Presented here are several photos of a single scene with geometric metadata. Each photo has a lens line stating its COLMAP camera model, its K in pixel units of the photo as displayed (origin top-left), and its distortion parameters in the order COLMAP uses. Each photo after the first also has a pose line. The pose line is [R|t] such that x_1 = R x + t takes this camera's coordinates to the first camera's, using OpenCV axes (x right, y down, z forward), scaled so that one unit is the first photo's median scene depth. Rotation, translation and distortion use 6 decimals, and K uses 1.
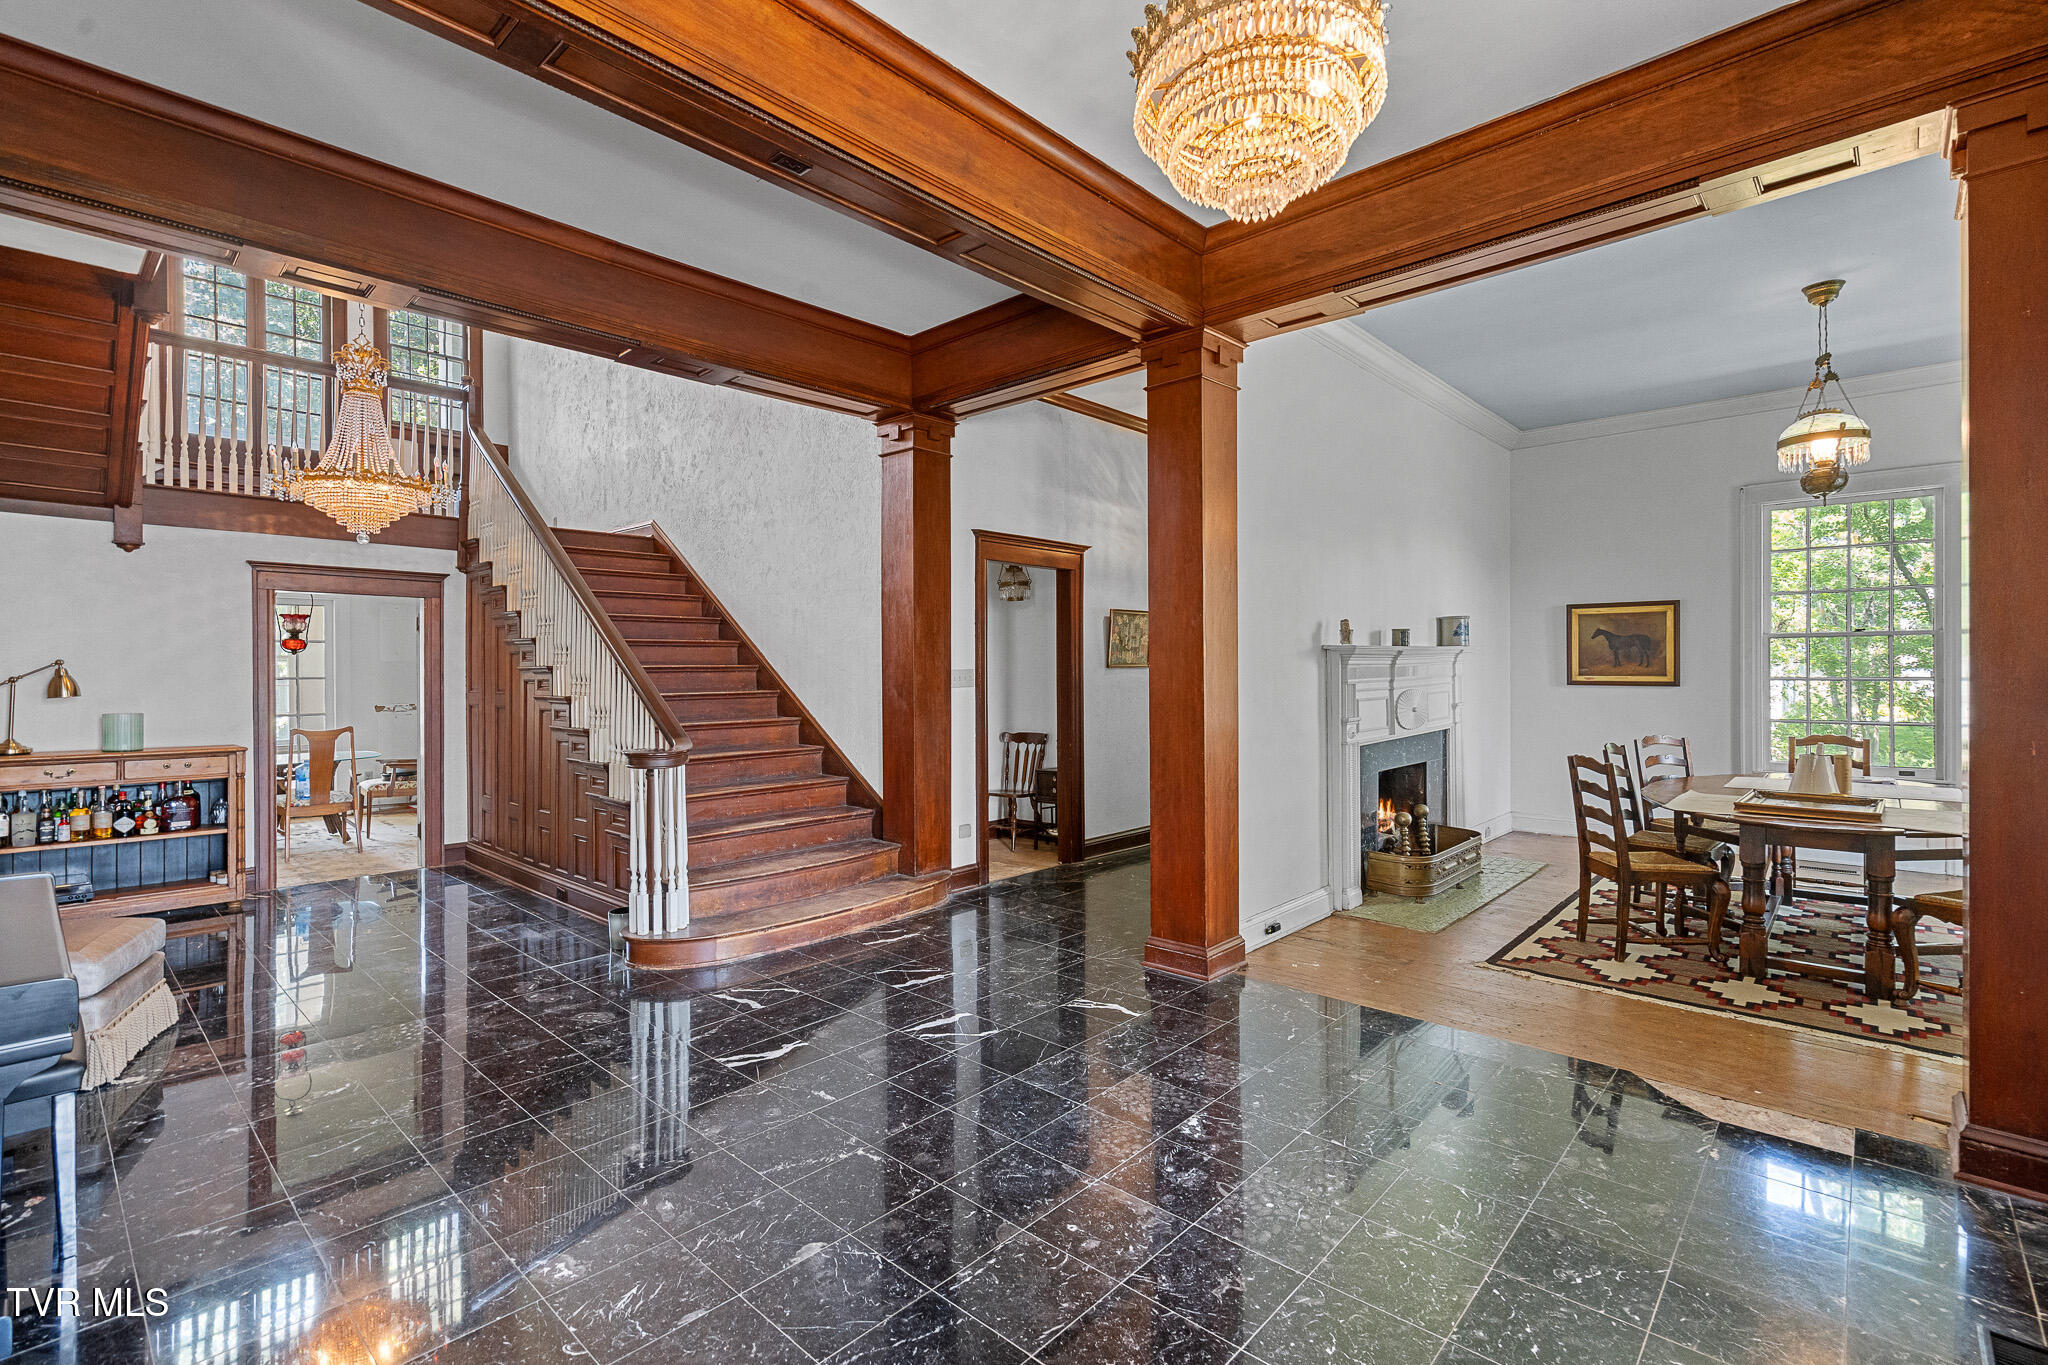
lens RADIAL K [[936.2, 0, 993.0], [0, 936.2, 666.8], [0, 0, 1]] dist [-0.003508, 0.001516]
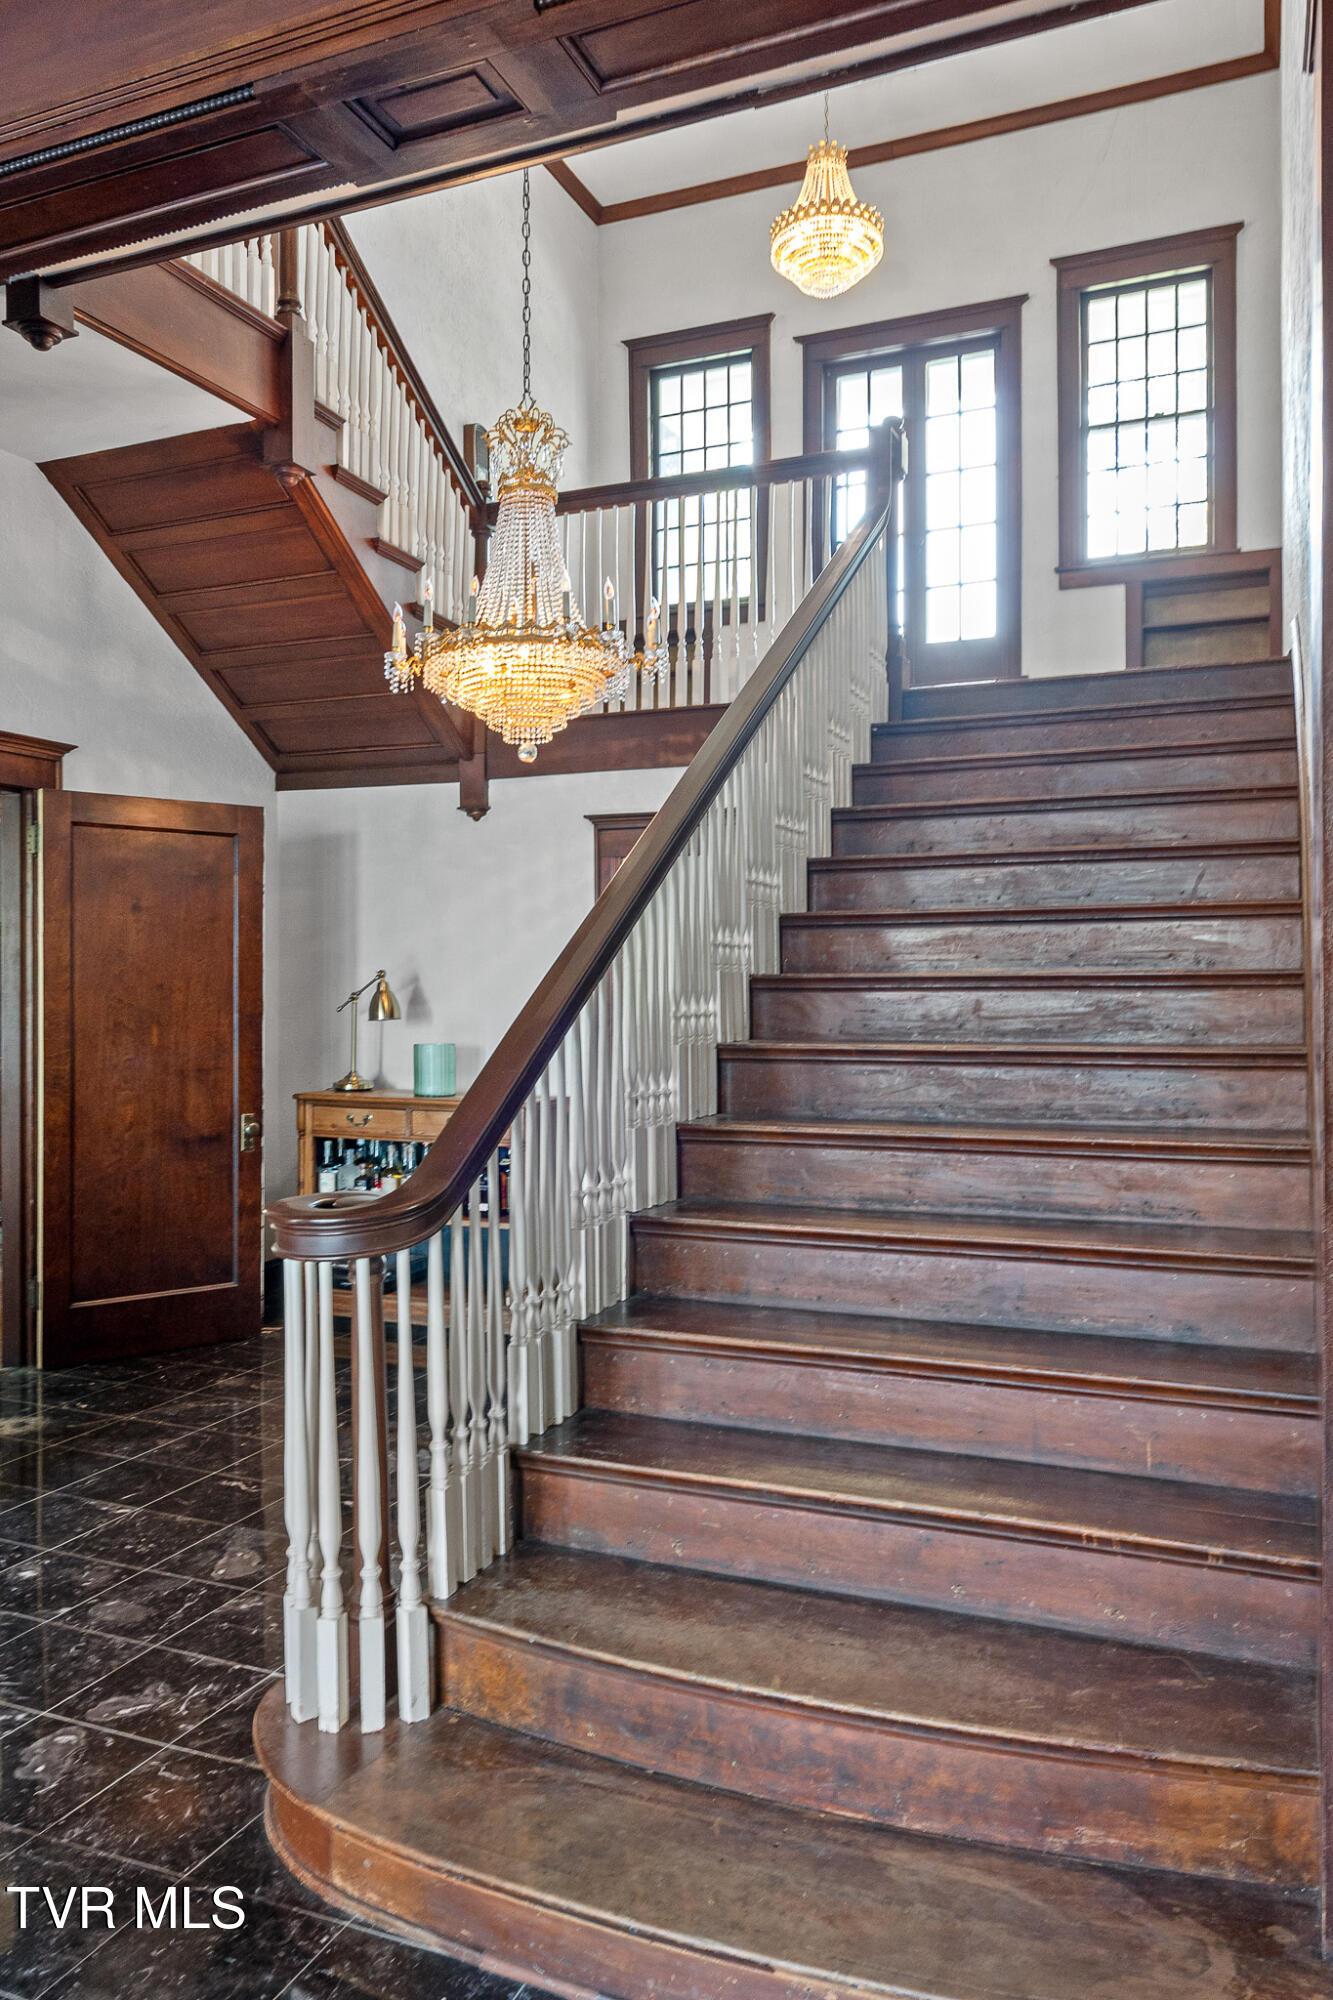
lens RADIAL K [[1422.9, 0, 651.3], [0, 1422.9, 1007.5], [0, 0, 1]] dist [-0.000600, -0.006855]
pose [[0.346638, 0.012725, -0.937913, 0.163587], [0.002820, 0.999889, 0.014609, 0.006246], [0.937995, -0.007709, 0.346564, 0.804675]]
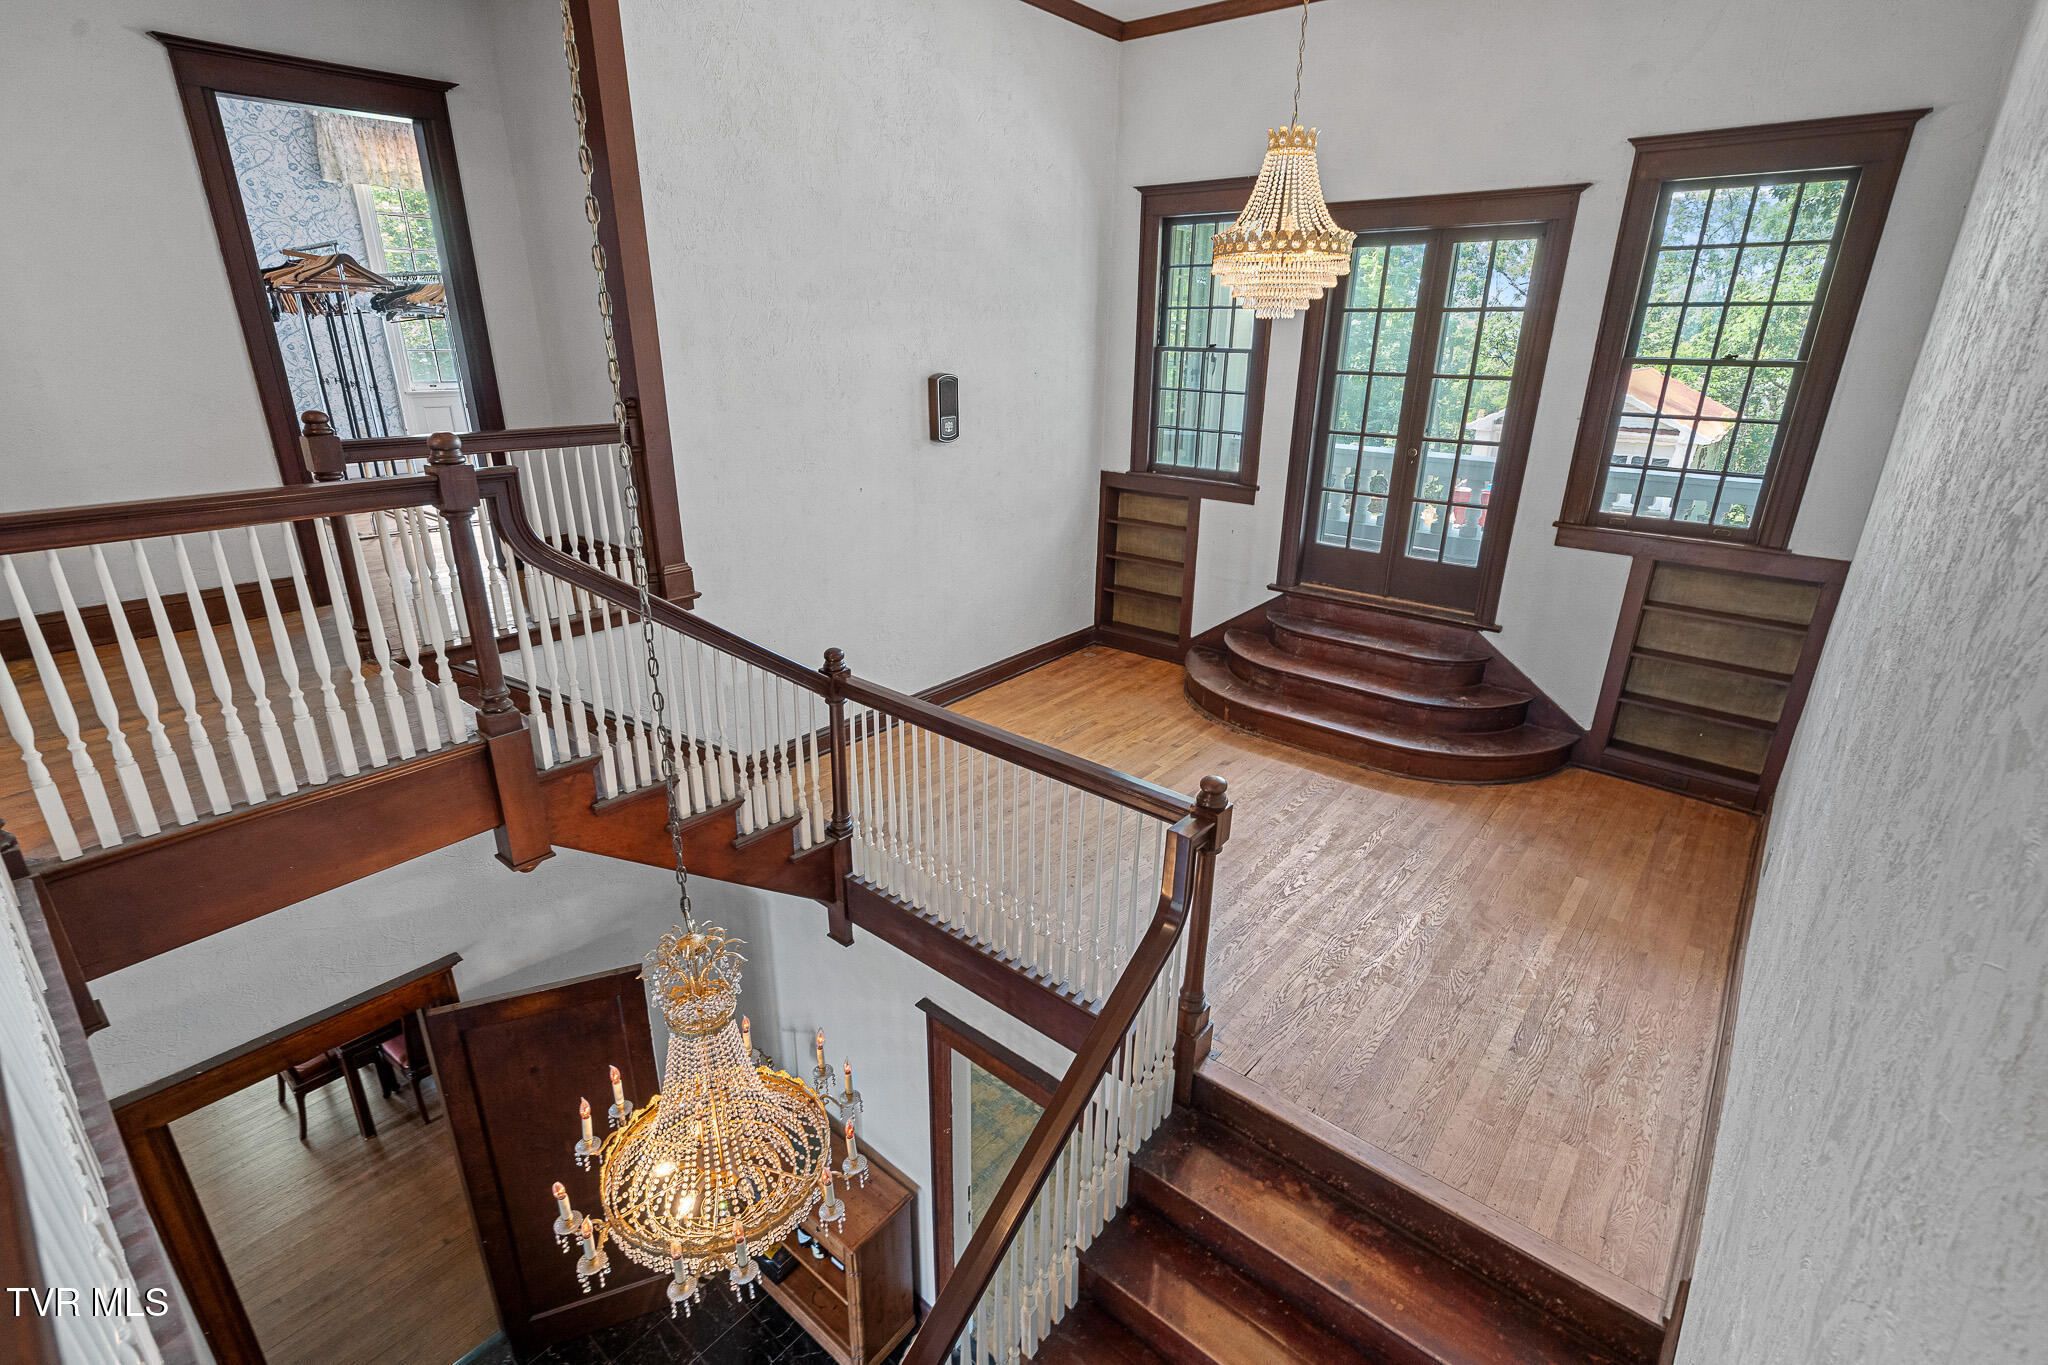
lens RADIAL K [[936.2, 0, 1020.8], [0, 936.2, 682.3], [0, 0, 1]] dist [-0.003508, 0.001516]
pose [[0.059677, 0.351184, -0.934403, -0.276393], [-0.010093, 0.936236, 0.351228, -0.658451], [0.998167, -0.011529, 0.059416, 1.192512]]
